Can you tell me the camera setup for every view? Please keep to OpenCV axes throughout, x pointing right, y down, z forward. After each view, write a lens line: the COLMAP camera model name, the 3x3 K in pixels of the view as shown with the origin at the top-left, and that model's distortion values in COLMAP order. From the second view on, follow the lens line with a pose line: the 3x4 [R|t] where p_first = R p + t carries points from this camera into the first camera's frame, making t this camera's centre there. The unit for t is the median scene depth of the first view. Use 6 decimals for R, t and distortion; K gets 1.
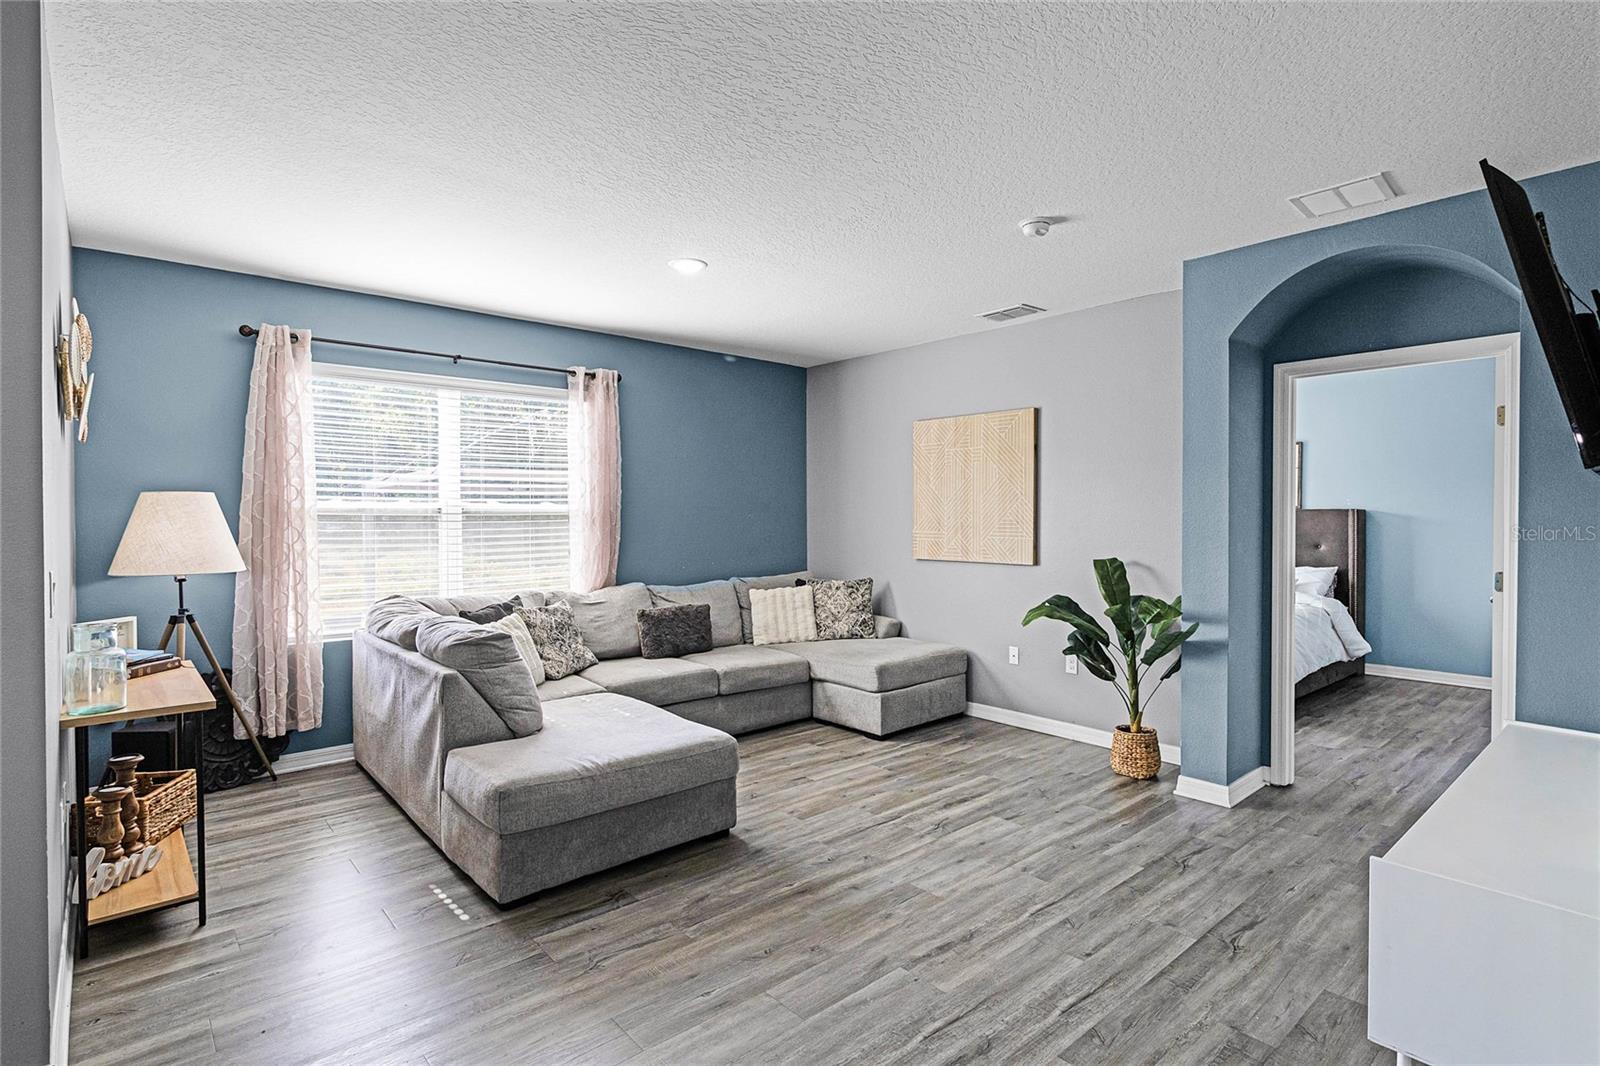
lens RADIAL K [[779.5, 0, 792.5], [0, 779.5, 525.7], [0, 0, 1]] dist [-0.000911, 0.001106]
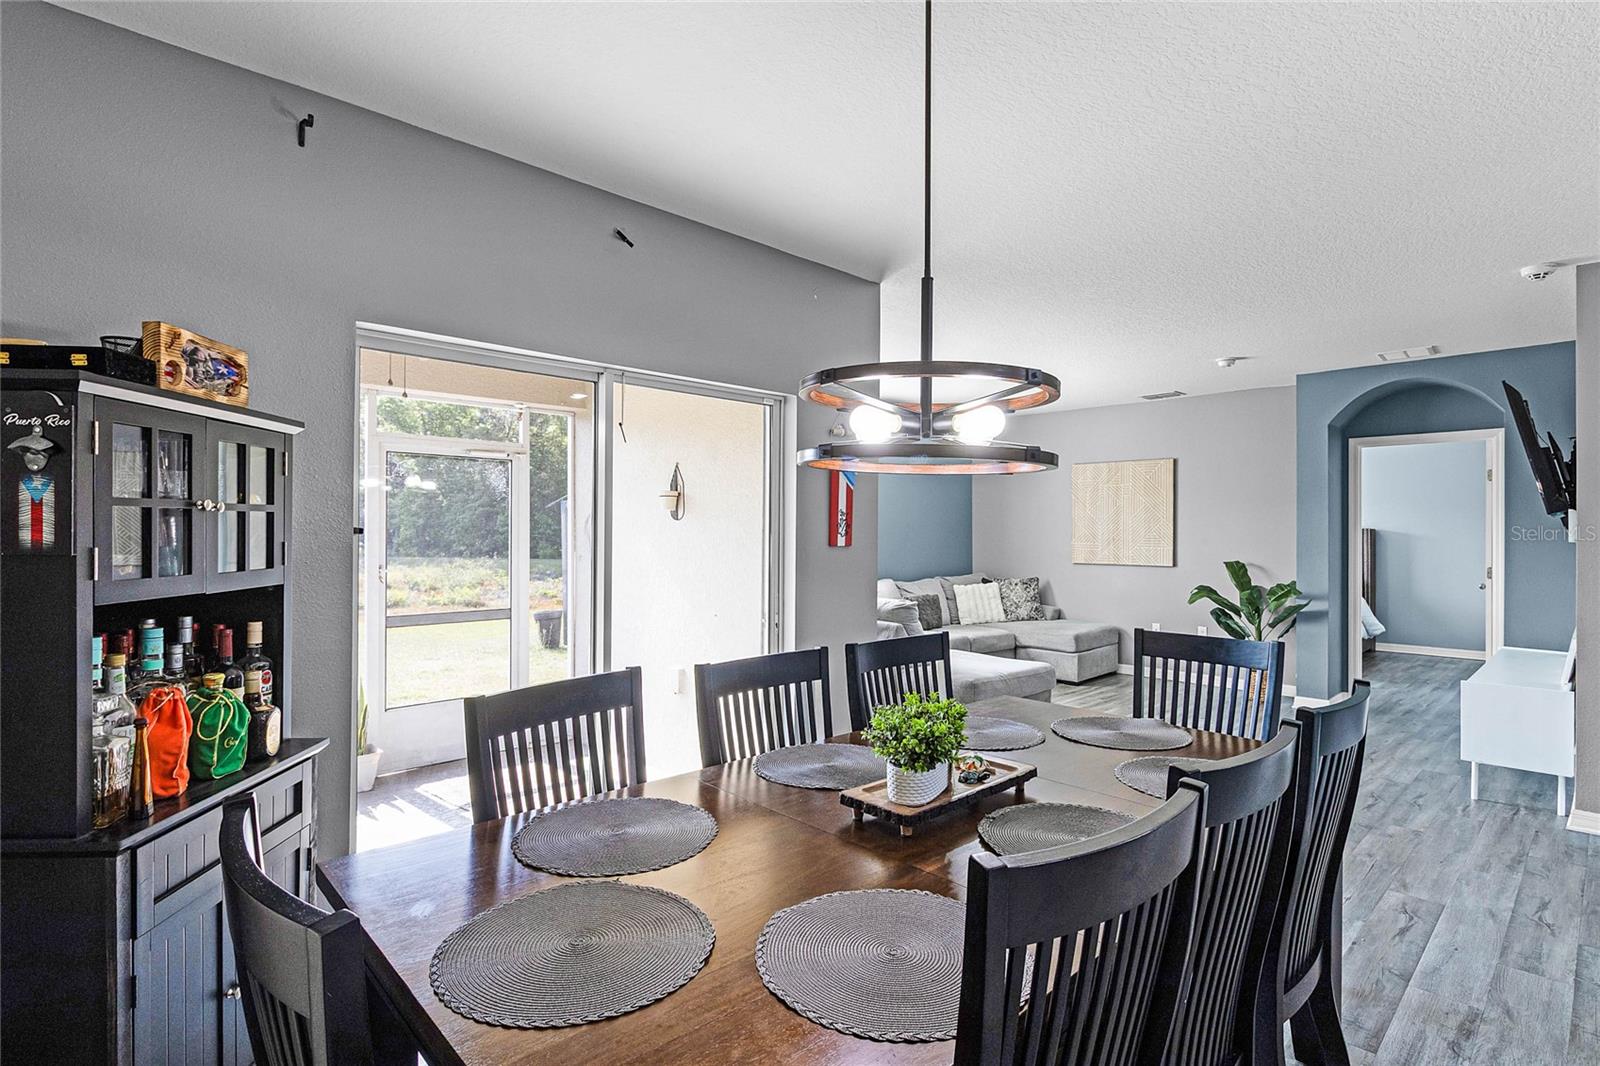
lens RADIAL K [[775.8, 0, 801.4], [0, 775.8, 527.7], [0, 0, 1]] dist [-0.002221, -0.000973]
pose [[0.998839, 0.004623, 0.047957, -0.504963], [-0.003851, 0.999862, -0.016174, 0.004606], [-0.048025, 0.015970, 0.998718, -0.460670]]
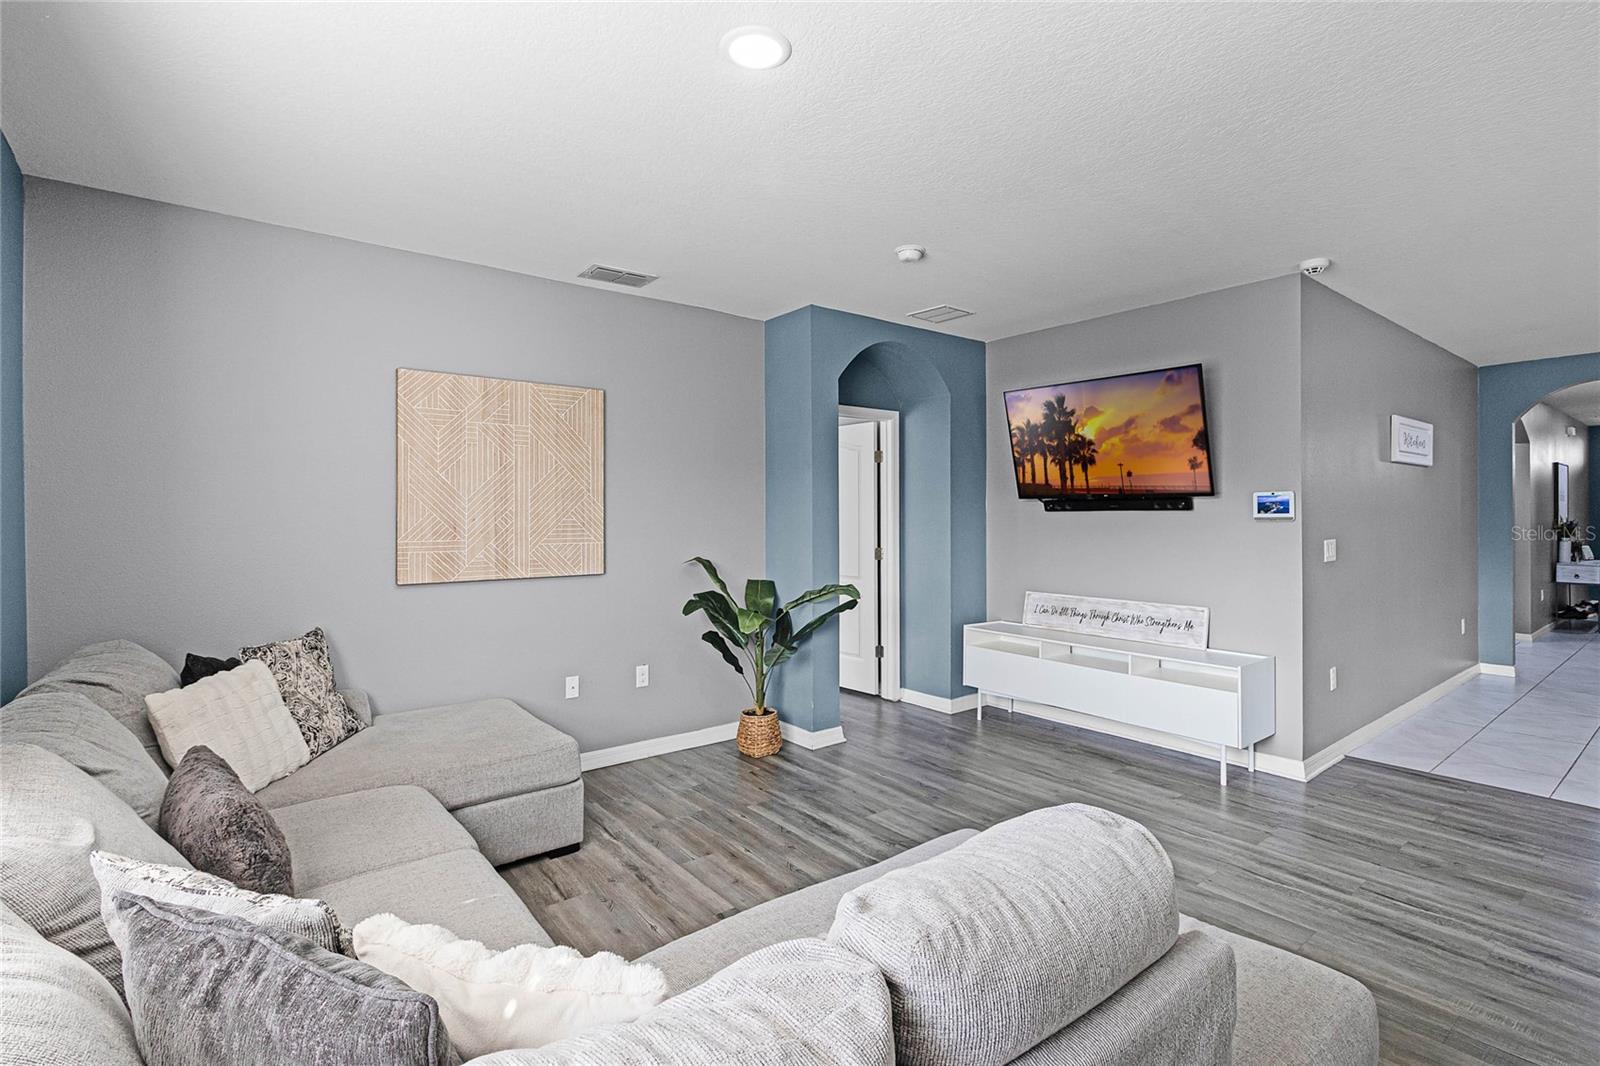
lens RADIAL K [[743.8, 0, 807.0], [0, 743.8, 524.1], [0, 0, 1]] dist [0.000702, 0.000211]
pose [[0.044618, -0.007612, 0.998975, -0.554240], [0.016299, 0.999843, 0.006890, -0.007013], [-0.998871, 0.015975, 0.044735, 0.824218]]
